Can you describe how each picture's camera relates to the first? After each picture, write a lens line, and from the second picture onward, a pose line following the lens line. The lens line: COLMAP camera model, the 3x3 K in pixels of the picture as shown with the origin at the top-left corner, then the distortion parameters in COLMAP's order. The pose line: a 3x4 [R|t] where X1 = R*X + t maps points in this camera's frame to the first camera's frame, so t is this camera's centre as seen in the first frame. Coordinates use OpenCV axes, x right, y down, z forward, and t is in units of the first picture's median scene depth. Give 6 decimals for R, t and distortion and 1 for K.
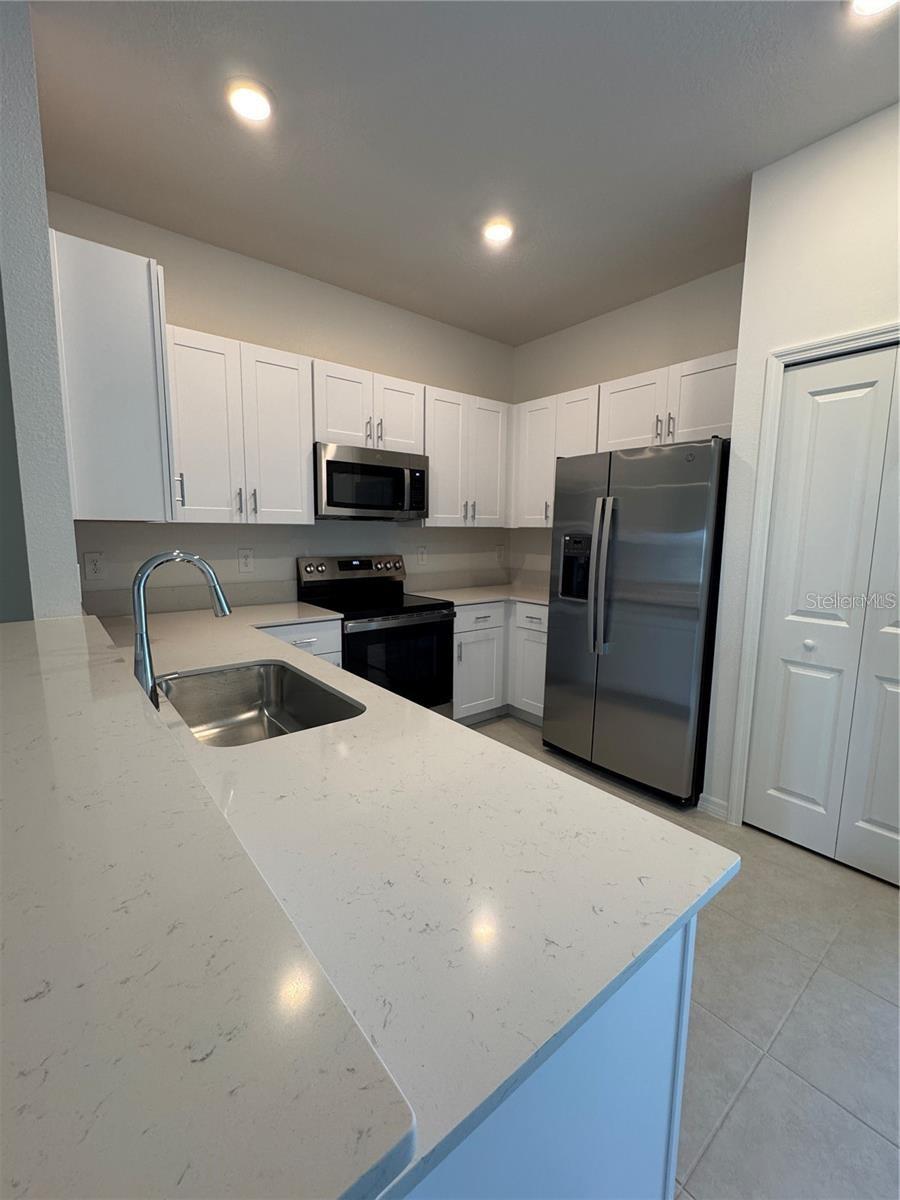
lens RADIAL K [[505.0, 0, 453.9], [0, 505.0, 596.5], [0, 0, 1]] dist [-0.001815, -0.000047]
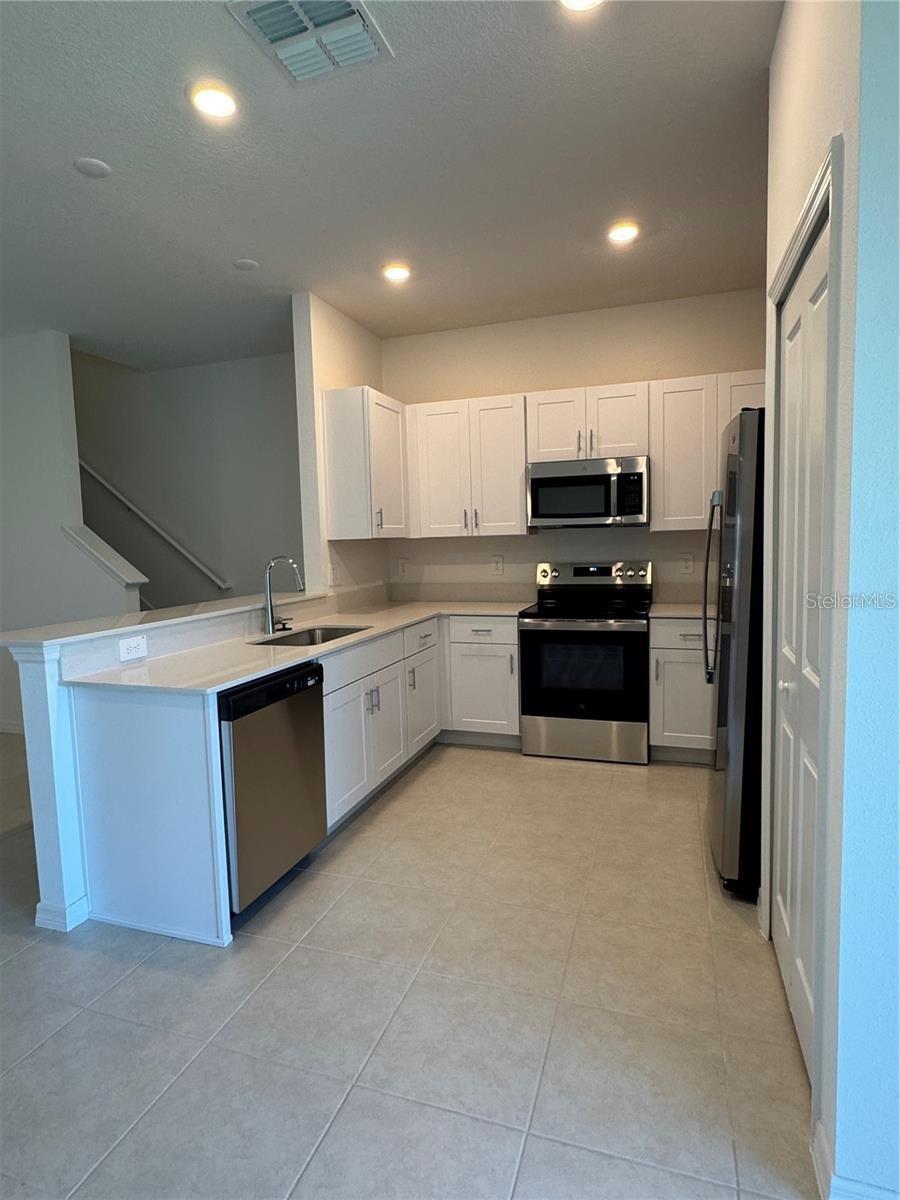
lens RADIAL K [[642.0, 0, 451.8], [0, 642.0, 594.5], [0, 0, 1]] dist [0.000001, 0.017003]
pose [[0.523843, 0.049147, -0.850396, 0.837157], [-0.077774, 0.996924, 0.009706, -0.006781], [0.848257, 0.061054, 0.526054, 0.088088]]
